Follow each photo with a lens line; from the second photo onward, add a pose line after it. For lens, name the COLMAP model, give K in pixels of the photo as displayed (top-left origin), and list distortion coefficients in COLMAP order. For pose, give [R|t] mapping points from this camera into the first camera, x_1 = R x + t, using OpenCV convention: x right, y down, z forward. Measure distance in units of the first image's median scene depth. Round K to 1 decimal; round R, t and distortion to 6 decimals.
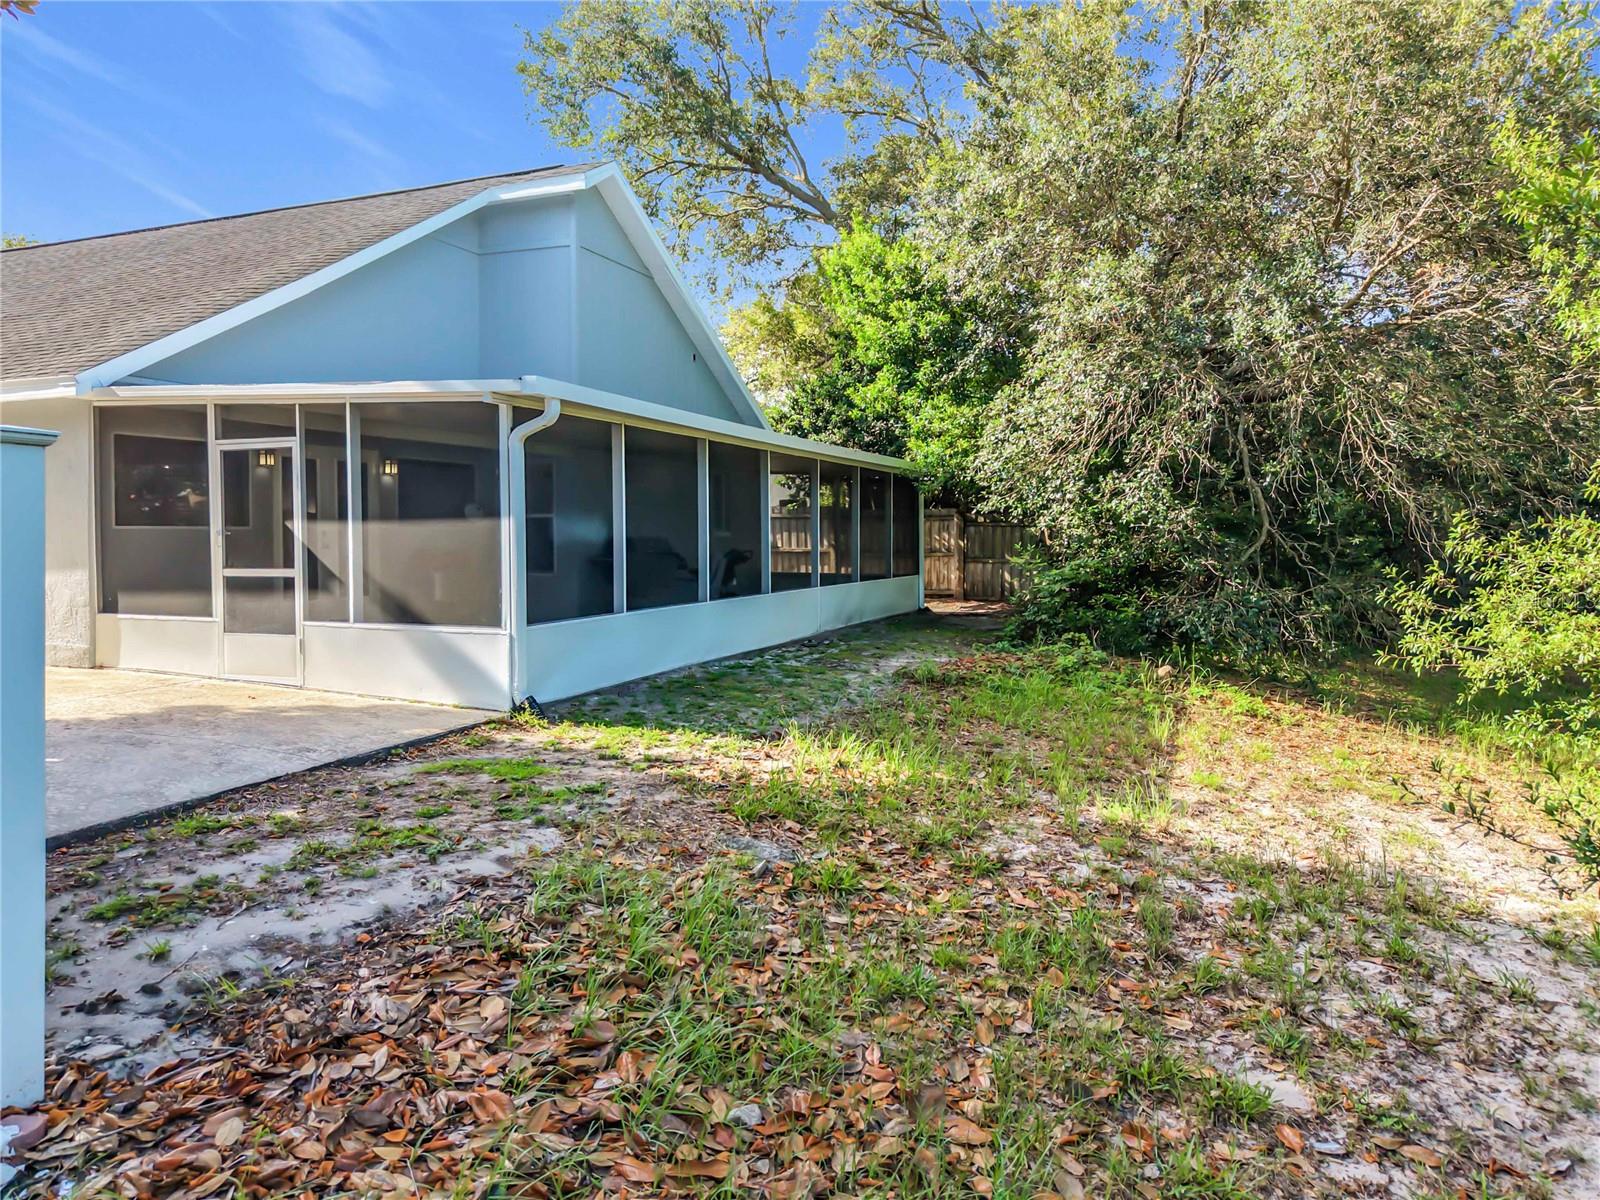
lens RADIAL K [[1094.9, 0, 800.9], [0, 1094.9, 555.8], [0, 0, 1]] dist [0.033544, -0.039775]
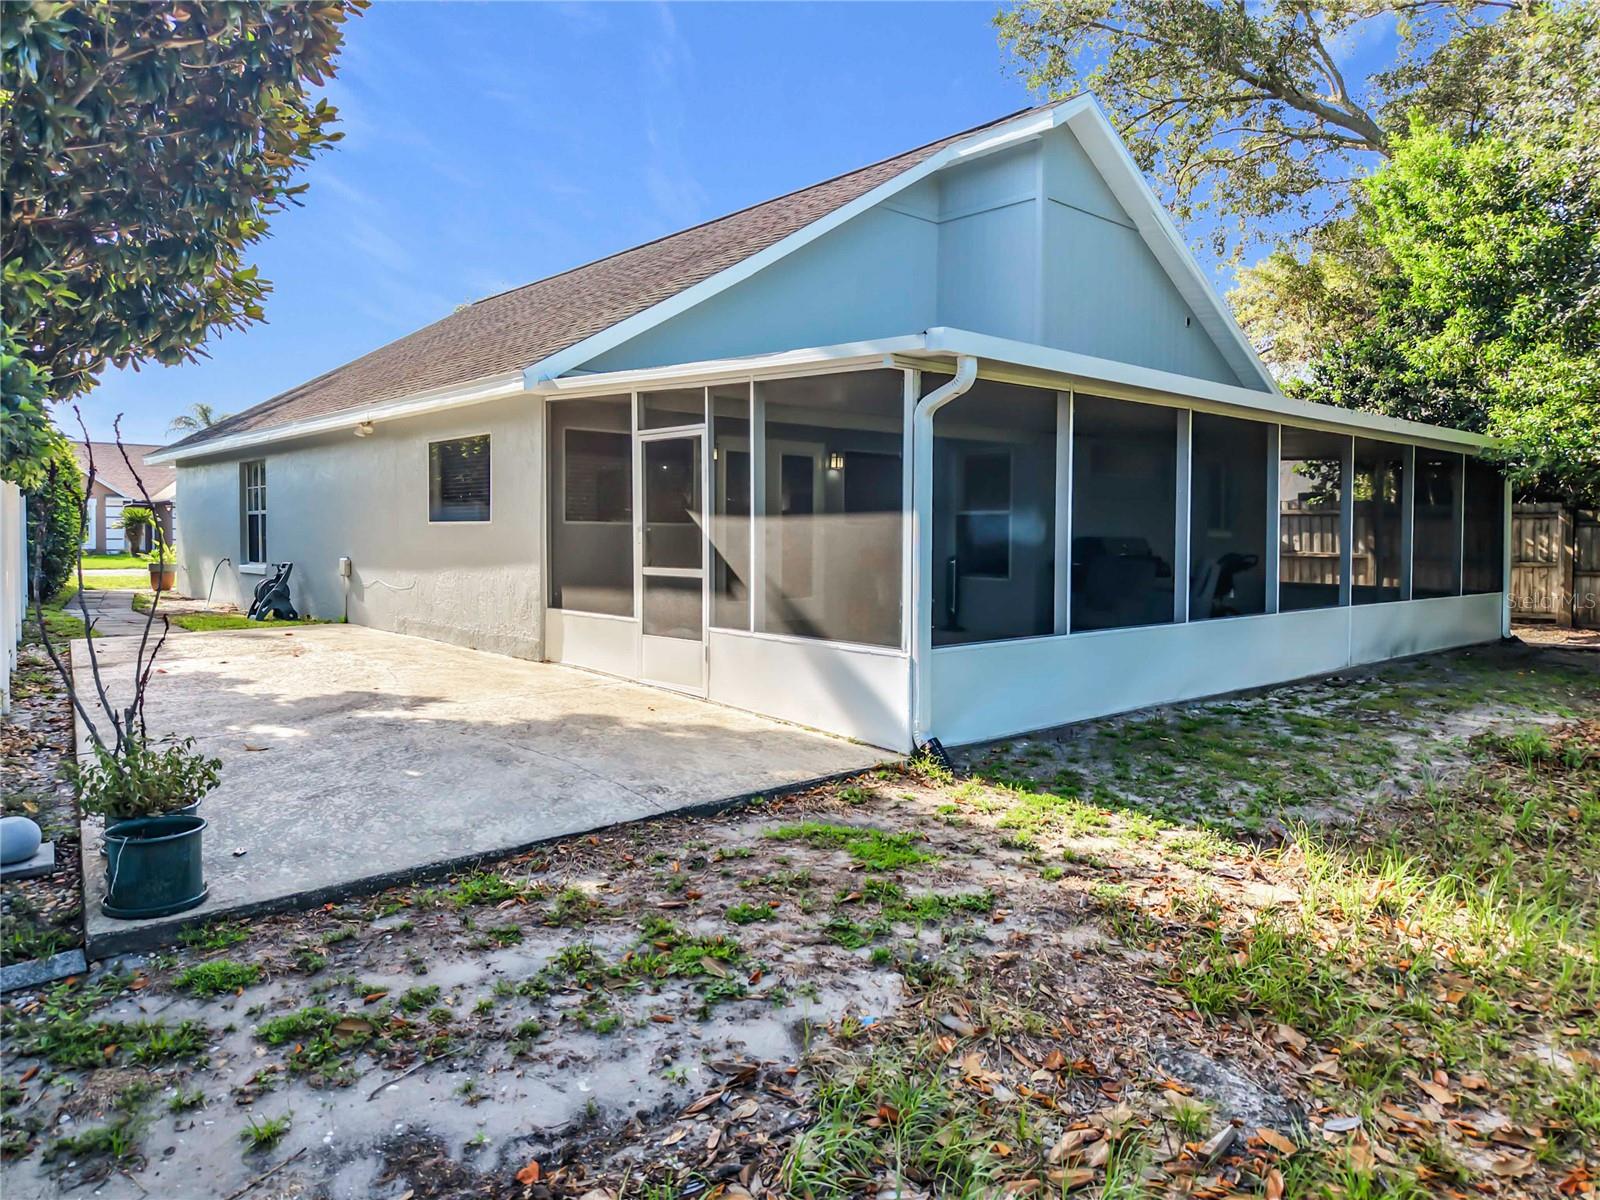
lens RADIAL K [[1094.9, 0, 800.9], [0, 1094.9, 555.8], [0, 0, 1]] dist [0.033544, -0.039775]
pose [[0.901468, 0.017769, -0.432480, 0.003710], [-0.017257, 0.999838, 0.005109, -0.004624], [0.432501, 0.002858, 0.901629, 0.216866]]
